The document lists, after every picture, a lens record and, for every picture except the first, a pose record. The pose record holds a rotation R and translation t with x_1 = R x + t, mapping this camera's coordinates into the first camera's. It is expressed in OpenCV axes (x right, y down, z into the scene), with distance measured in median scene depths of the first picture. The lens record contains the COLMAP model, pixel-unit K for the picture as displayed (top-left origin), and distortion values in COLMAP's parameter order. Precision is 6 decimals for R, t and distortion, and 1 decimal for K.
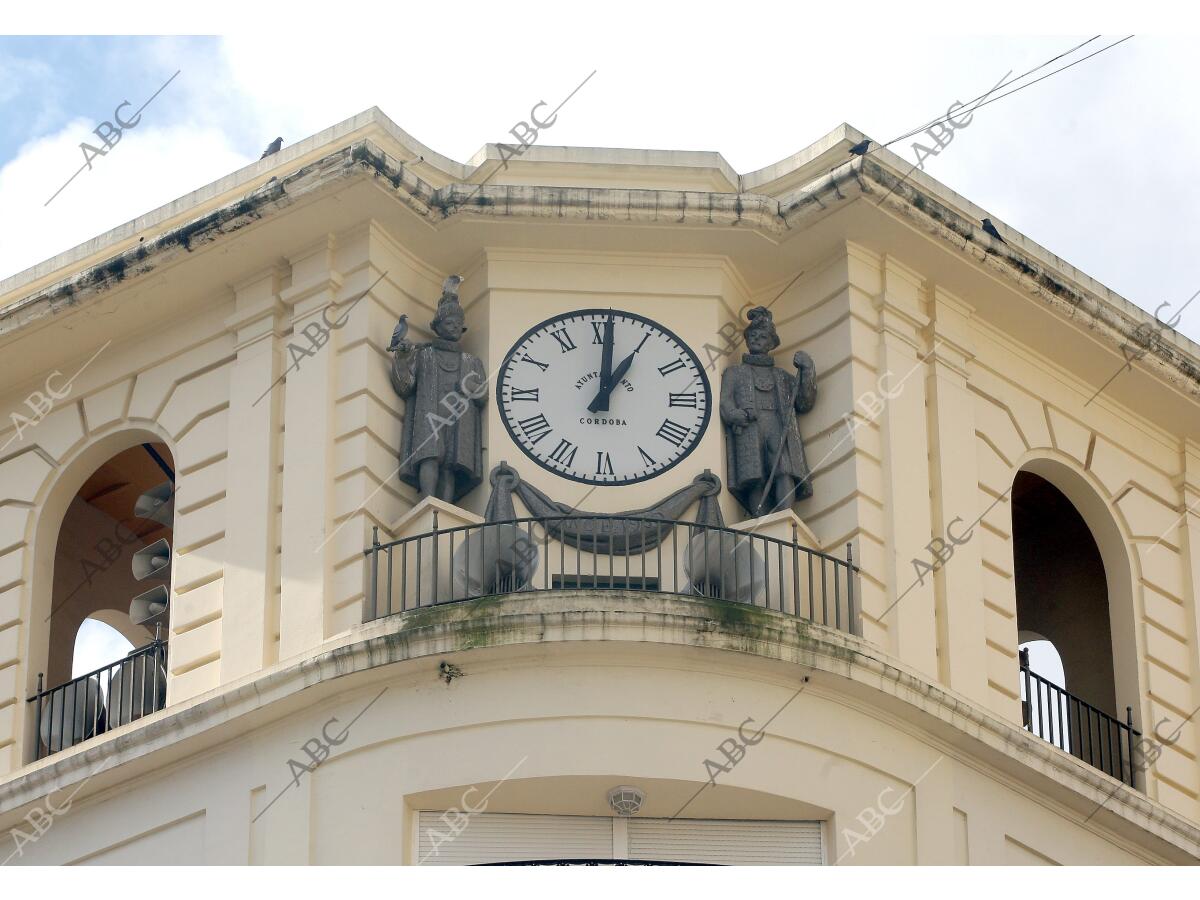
lens RADIAL K [[5898.5, 0, 600.0], [0, 5898.5, 450.0], [0, 0, 1]] dist [0.140505, 7.371760]
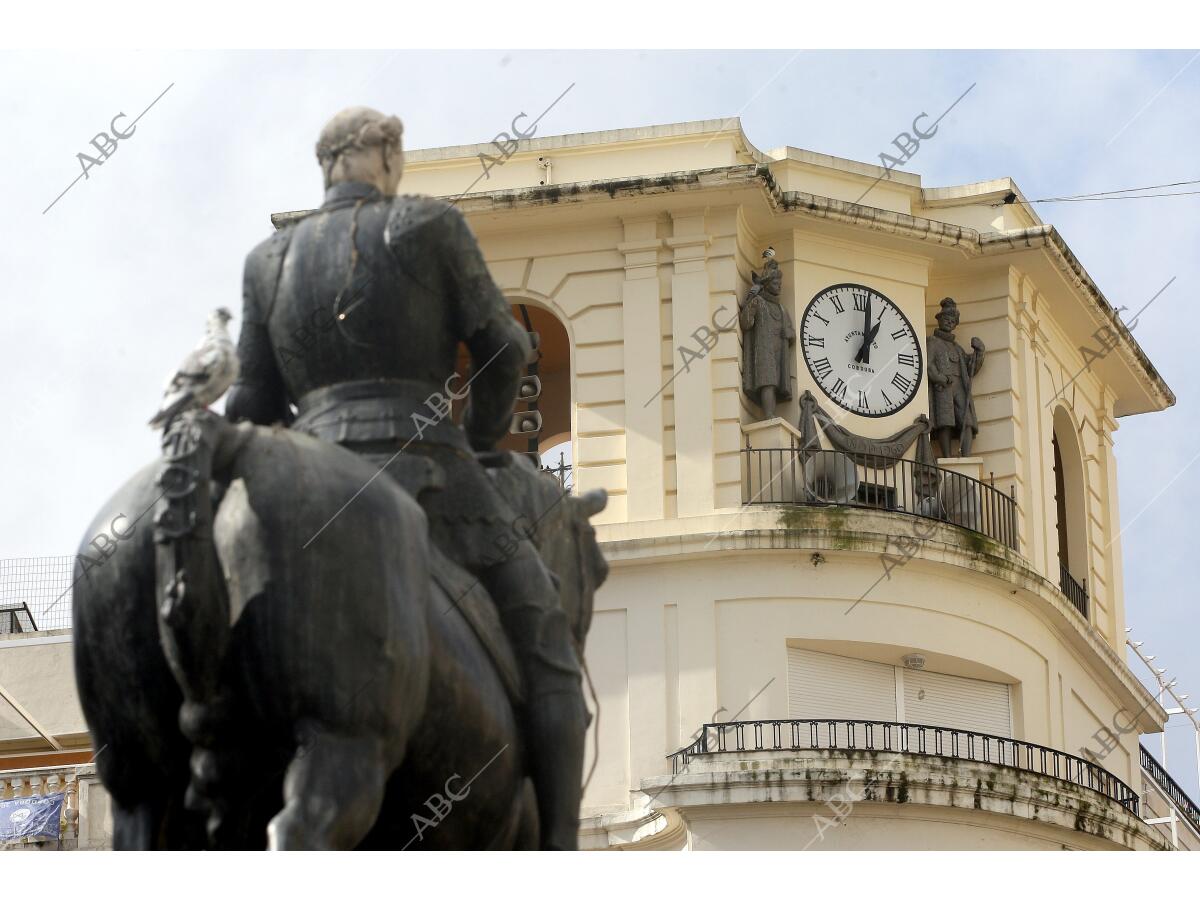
lens RADIAL K [[5898.5, 0, 600.0], [0, 5898.5, 450.0], [0, 0, 1]] dist [0.140505, 7.371760]
pose [[0.897356, 0.143561, 0.417304, -0.682260], [-0.231476, 0.958204, 0.168117, -0.221816], [-0.375727, -0.247457, 0.893081, -0.324370]]
